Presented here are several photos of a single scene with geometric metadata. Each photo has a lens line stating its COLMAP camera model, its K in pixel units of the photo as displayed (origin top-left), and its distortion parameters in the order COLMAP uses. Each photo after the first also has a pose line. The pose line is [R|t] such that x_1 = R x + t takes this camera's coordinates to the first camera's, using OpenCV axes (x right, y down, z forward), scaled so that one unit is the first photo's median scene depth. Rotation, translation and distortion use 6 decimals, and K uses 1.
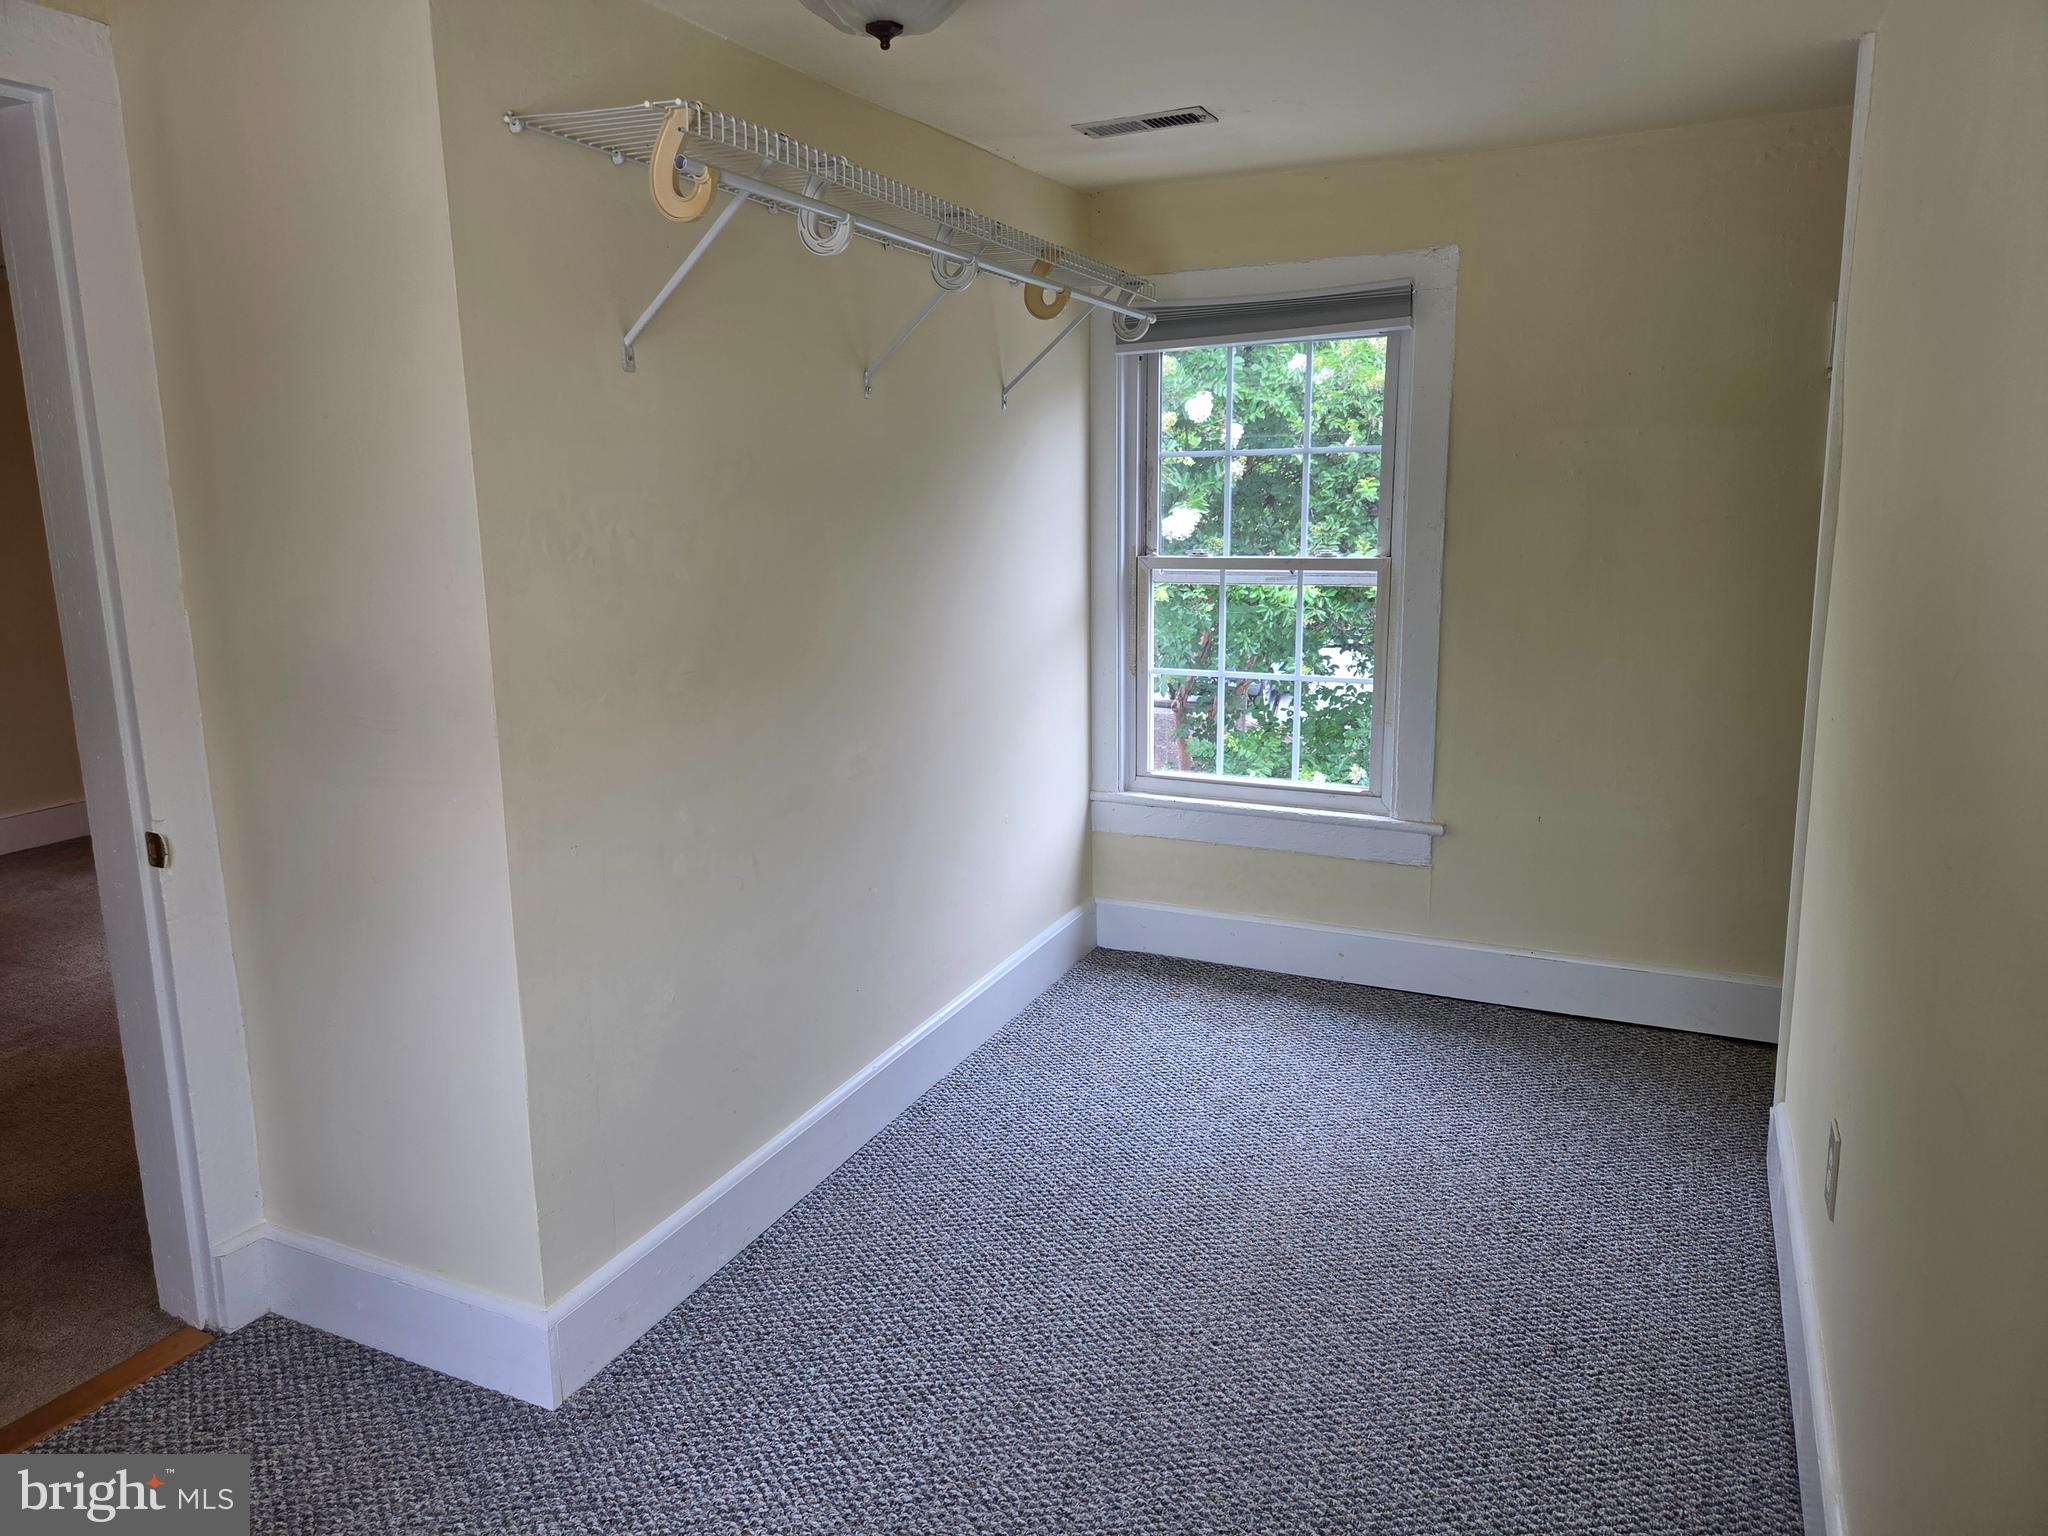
lens RADIAL K [[1385.6, 0, 1024.3], [0, 1385.6, 778.6], [0, 0, 1]] dist [0.057846, -0.046806]
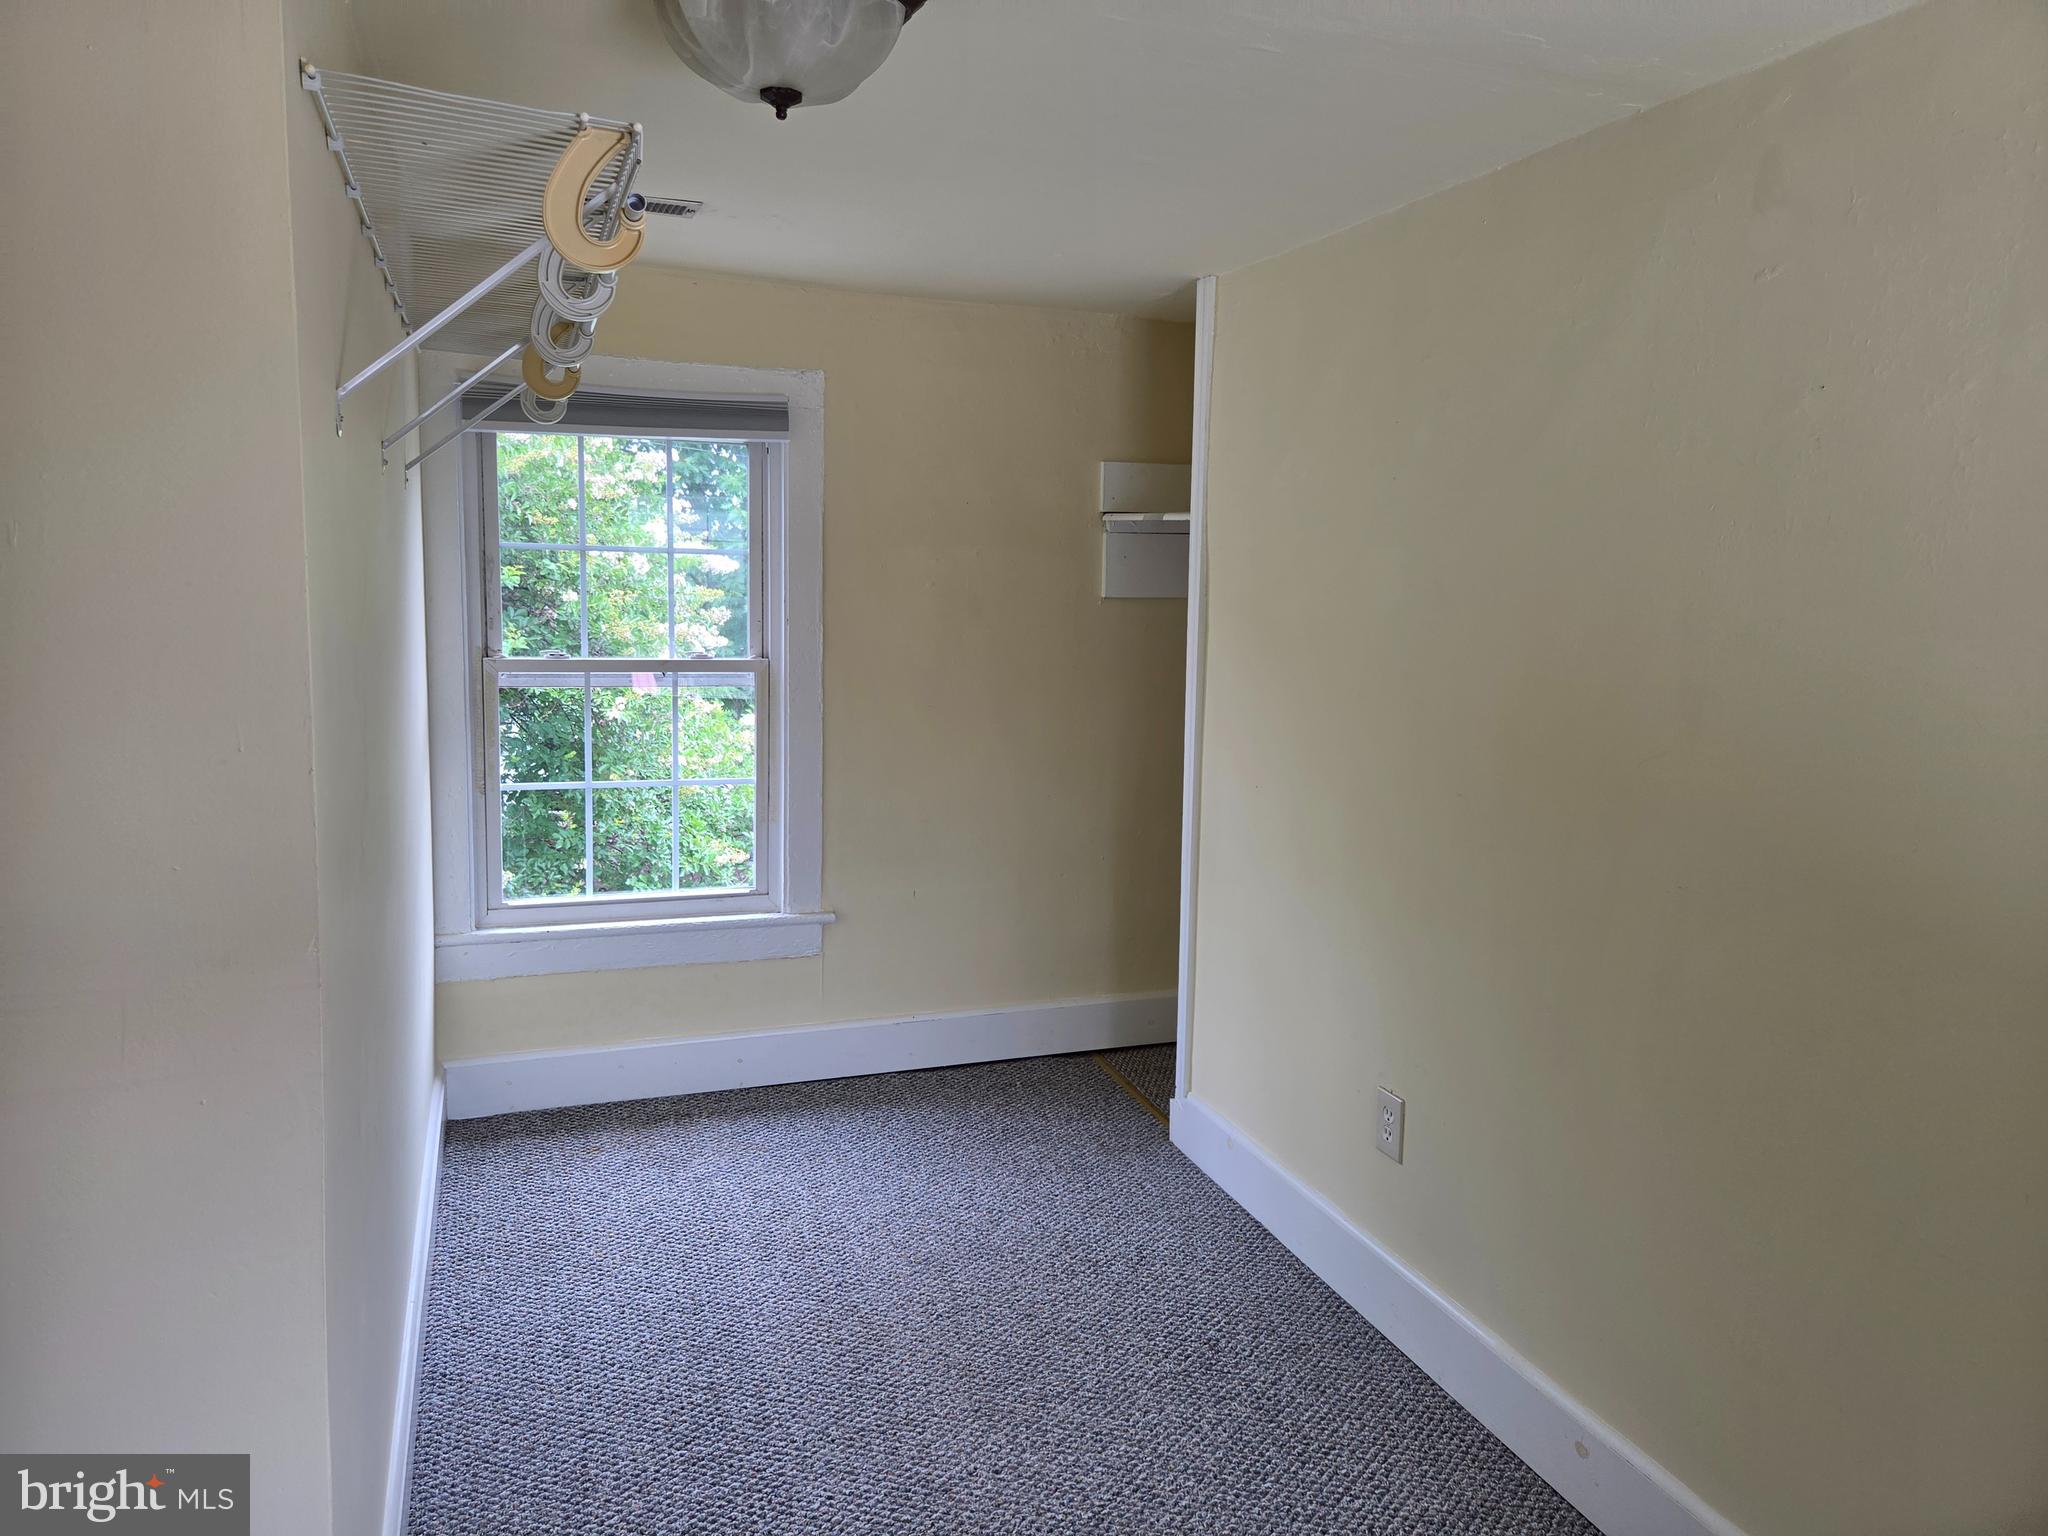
lens RADIAL K [[1371.7, 0, 1036.2], [0, 1371.7, 758.1], [0, 0, 1]] dist [0.059588, -0.050445]
pose [[0.693297, -0.066516, 0.717575, -0.327018], [0.113162, 0.993427, -0.017248, -0.047022], [-0.711711, 0.093161, 0.696267, 0.165690]]
